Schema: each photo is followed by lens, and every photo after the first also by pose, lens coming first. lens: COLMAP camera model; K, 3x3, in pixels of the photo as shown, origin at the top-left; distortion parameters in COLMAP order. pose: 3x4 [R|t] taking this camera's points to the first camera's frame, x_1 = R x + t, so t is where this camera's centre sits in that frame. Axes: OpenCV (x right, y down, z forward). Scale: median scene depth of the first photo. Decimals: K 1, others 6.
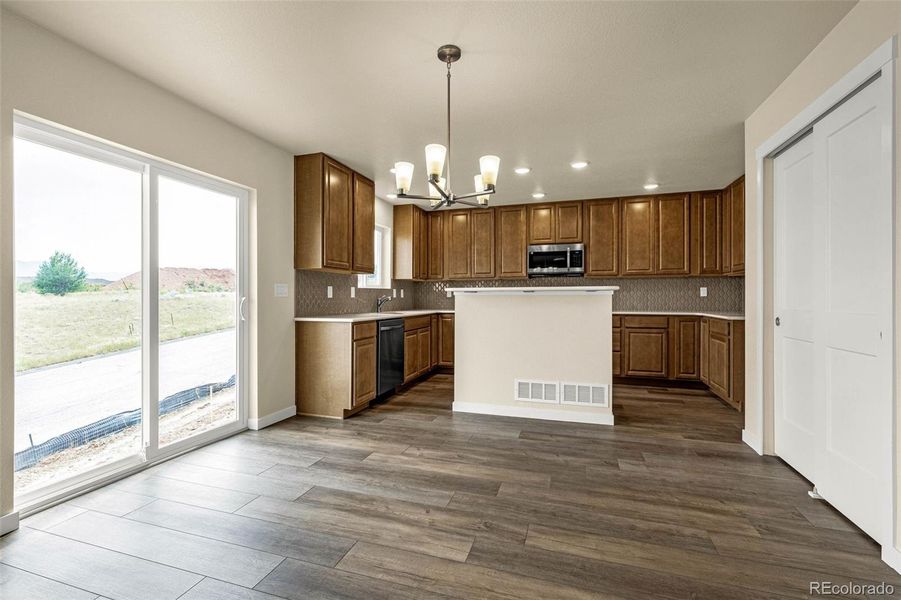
lens RADIAL K [[404.9, 0, 454.1], [0, 404.9, 298.3], [0, 0, 1]] dist [0.002746, 0.000324]
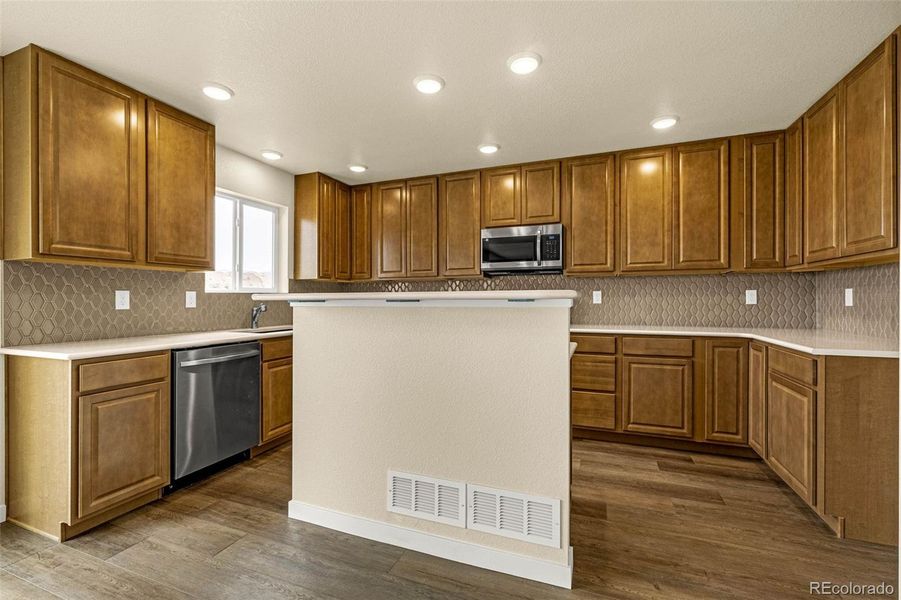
lens RADIAL K [[404.9, 0, 452.2], [0, 404.9, 301.6], [0, 0, 1]] dist [0.002746, 0.000324]
pose [[0.998441, -0.001701, -0.055792, 0.205874], [0.001878, 0.999993, 0.003109, -0.012975], [0.055786, -0.003209, 0.998438, 0.382087]]
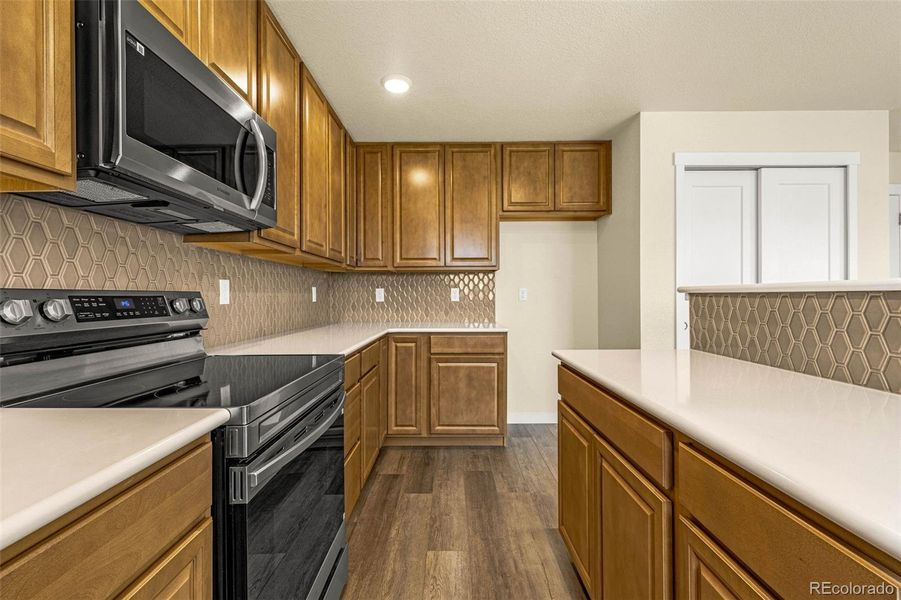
lens RADIAL K [[380.5, 0, 454.5], [0, 380.5, 299.5], [0, 0, 1]] dist [0.001483, 0.000146]
pose [[-0.309304, -0.003668, 0.950956, 0.011737], [0.006104, 0.999964, 0.005842, -0.011472], [-0.950944, 0.007612, -0.309271, 1.105135]]
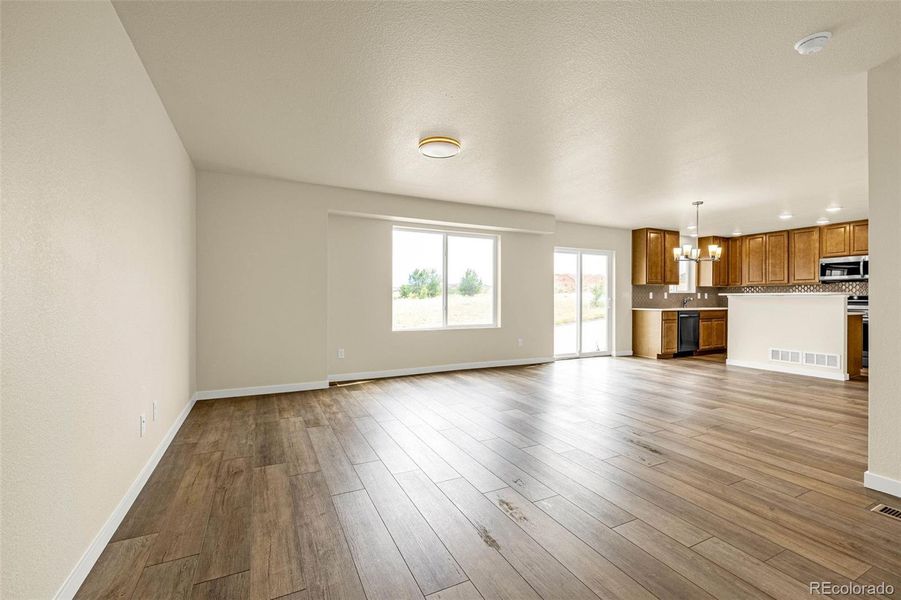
lens RADIAL K [[380.5, 0, 450.7], [0, 380.5, 296.4], [0, 0, 1]] dist [0.001483, 0.000146]
pose [[0.694221, 0.000736, -0.719762, 0.288364], [-0.005466, 0.999976, -0.004250, 0.001300], [0.719742, 0.006885, 0.694208, -0.807944]]
